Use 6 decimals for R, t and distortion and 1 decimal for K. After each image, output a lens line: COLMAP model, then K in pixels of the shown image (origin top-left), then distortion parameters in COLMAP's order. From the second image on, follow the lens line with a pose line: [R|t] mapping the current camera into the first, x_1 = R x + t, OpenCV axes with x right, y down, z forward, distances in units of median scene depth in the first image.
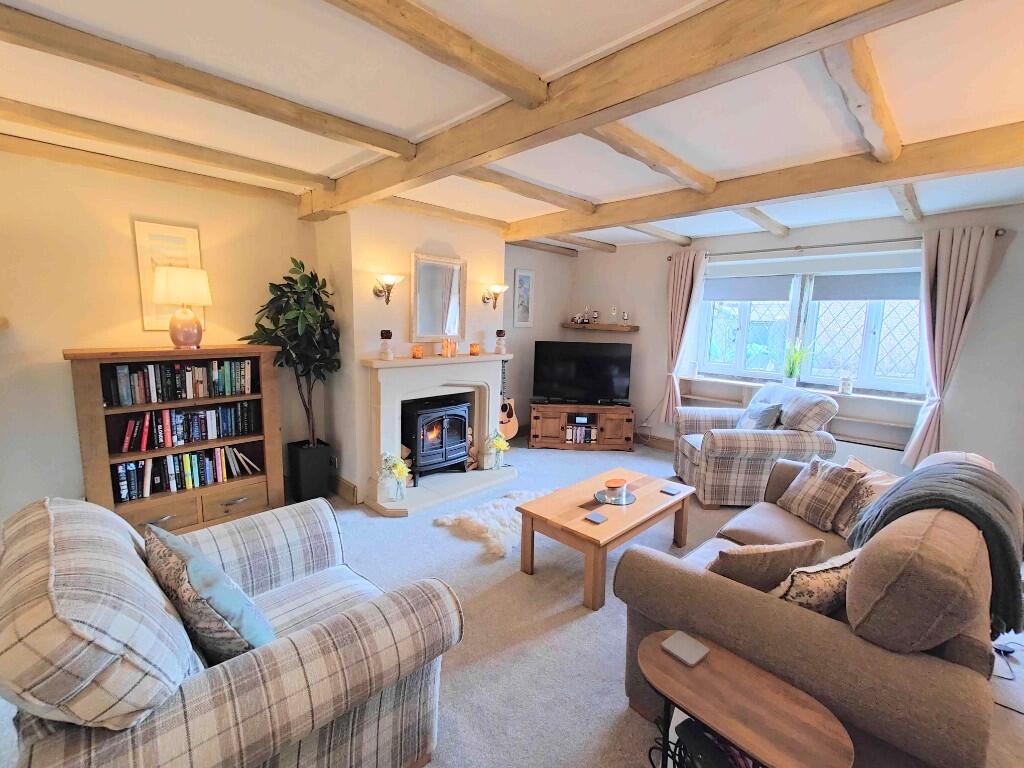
lens RADIAL K [[448.2, 0, 511.3], [0, 448.2, 386.4], [0, 0, 1]] dist [0.003393, -0.000519]
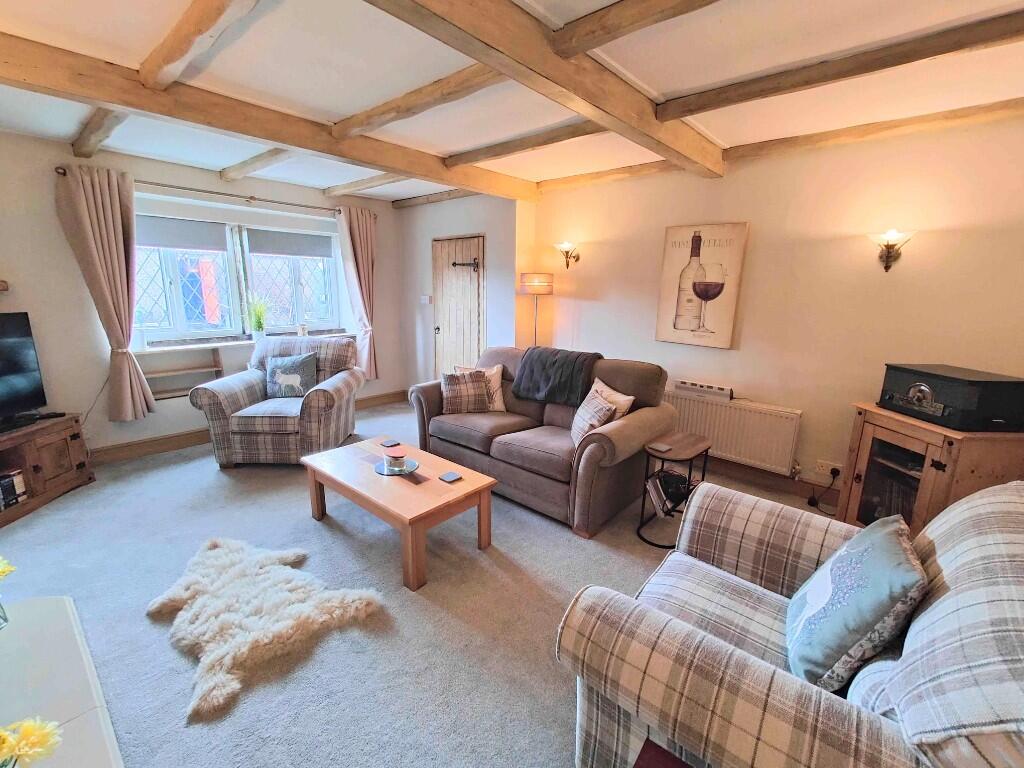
lens RADIAL K [[448.2, 0, 507.7], [0, 448.2, 384.1], [0, 0, 1]] dist [0.003393, -0.000519]
pose [[-0.056256, -0.240454, 0.969029, -0.631791], [0.135235, 0.959786, 0.246011, -0.115876], [-0.989215, 0.144886, -0.021476, 0.737147]]
